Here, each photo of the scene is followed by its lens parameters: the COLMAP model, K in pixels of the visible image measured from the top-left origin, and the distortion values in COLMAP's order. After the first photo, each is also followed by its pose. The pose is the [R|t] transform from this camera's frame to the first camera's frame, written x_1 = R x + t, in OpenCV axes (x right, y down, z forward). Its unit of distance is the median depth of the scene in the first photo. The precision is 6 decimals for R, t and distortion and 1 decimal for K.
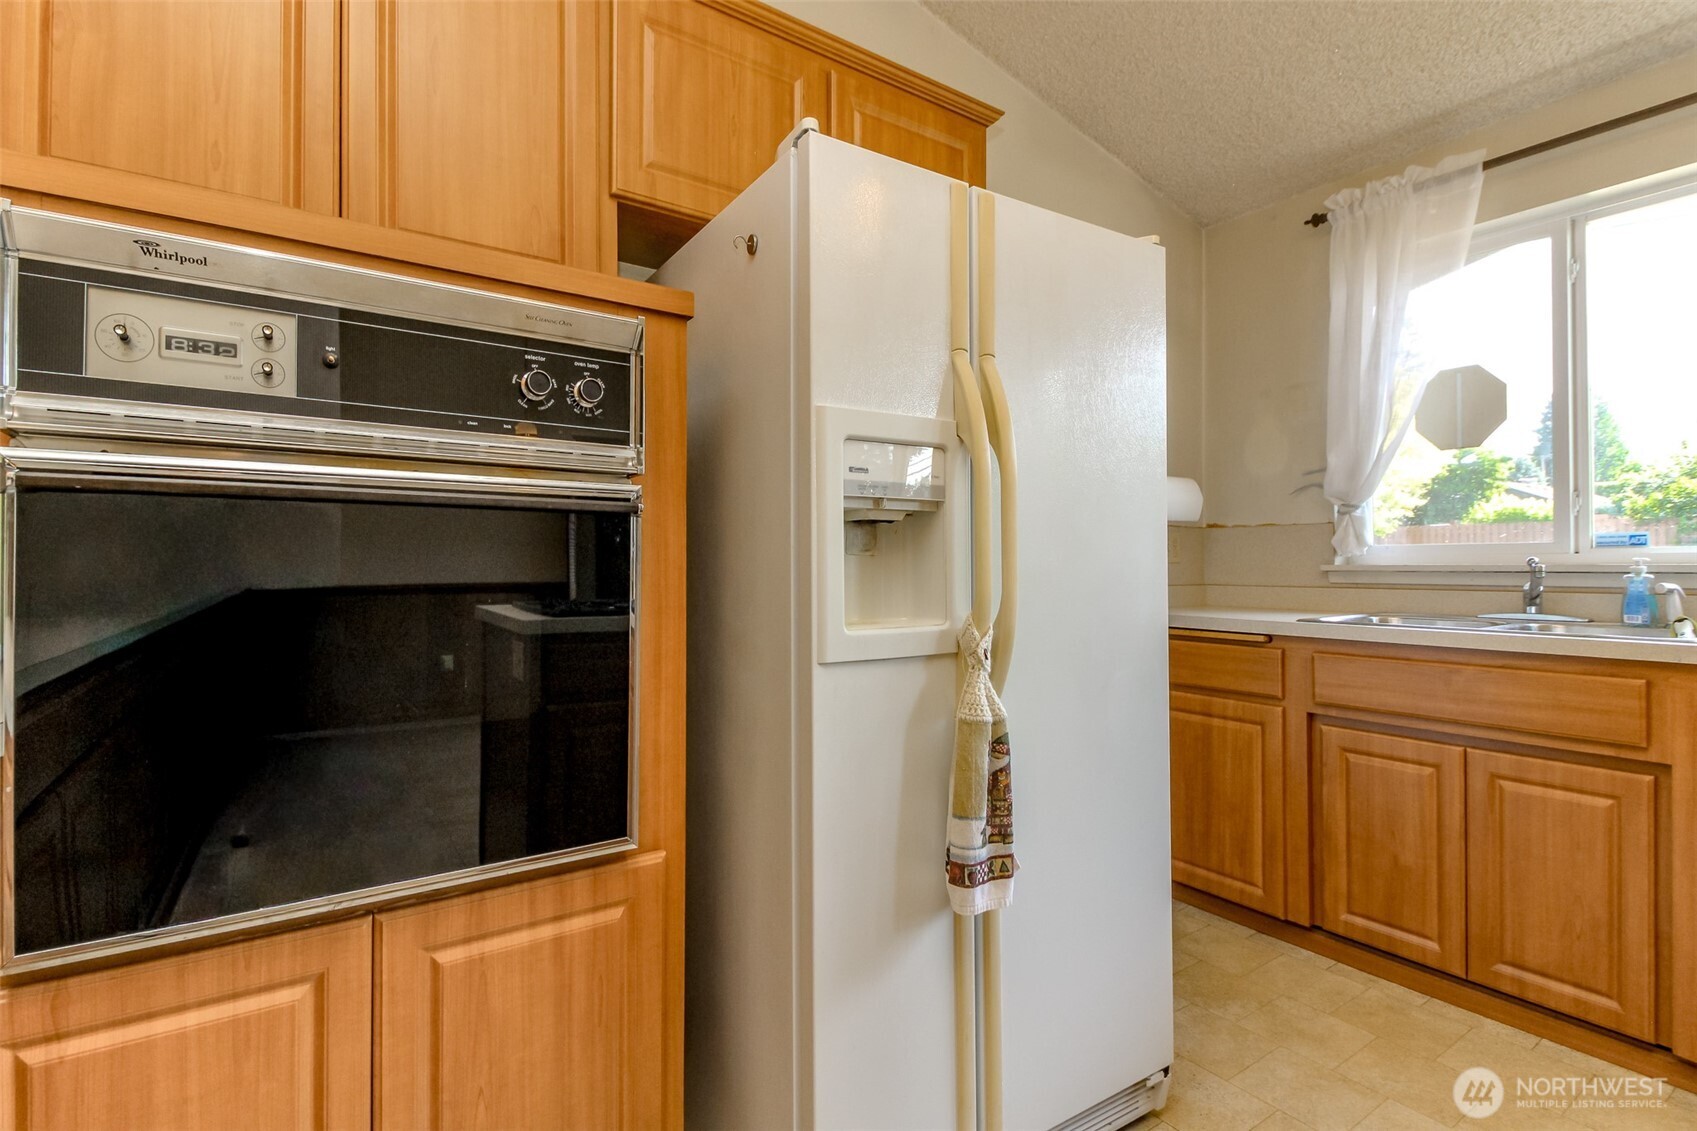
lens RADIAL K [[812.6, 0, 848.5], [0, 812.6, 565.5], [0, 0, 1]] dist [0.000075, -0.008288]
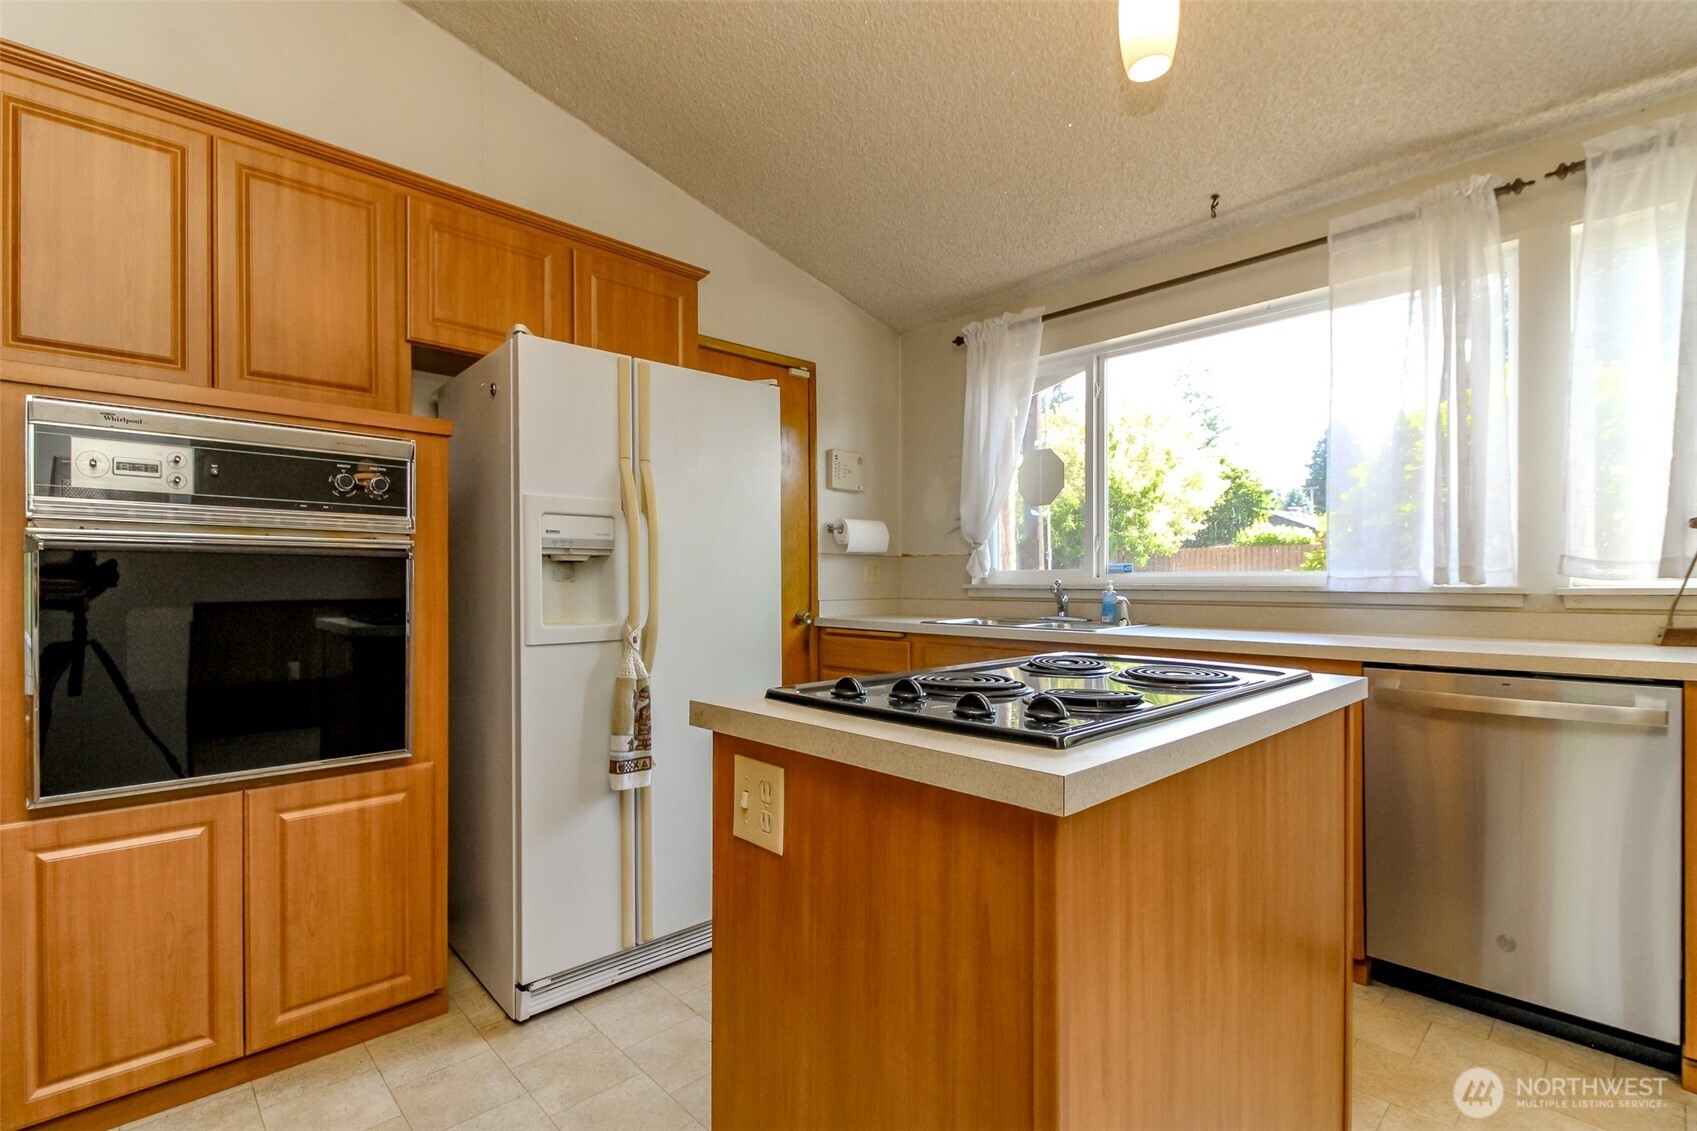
lens RADIAL K [[782.7, 0, 841.8], [0, 782.7, 588.9], [0, 0, 1]] dist [0.003268, -0.012628]
pose [[0.988401, -0.002727, 0.151843, 0.348839], [0.001283, 0.999953, 0.009611, -0.012693], [-0.151862, -0.009304, 0.988358, -0.685655]]
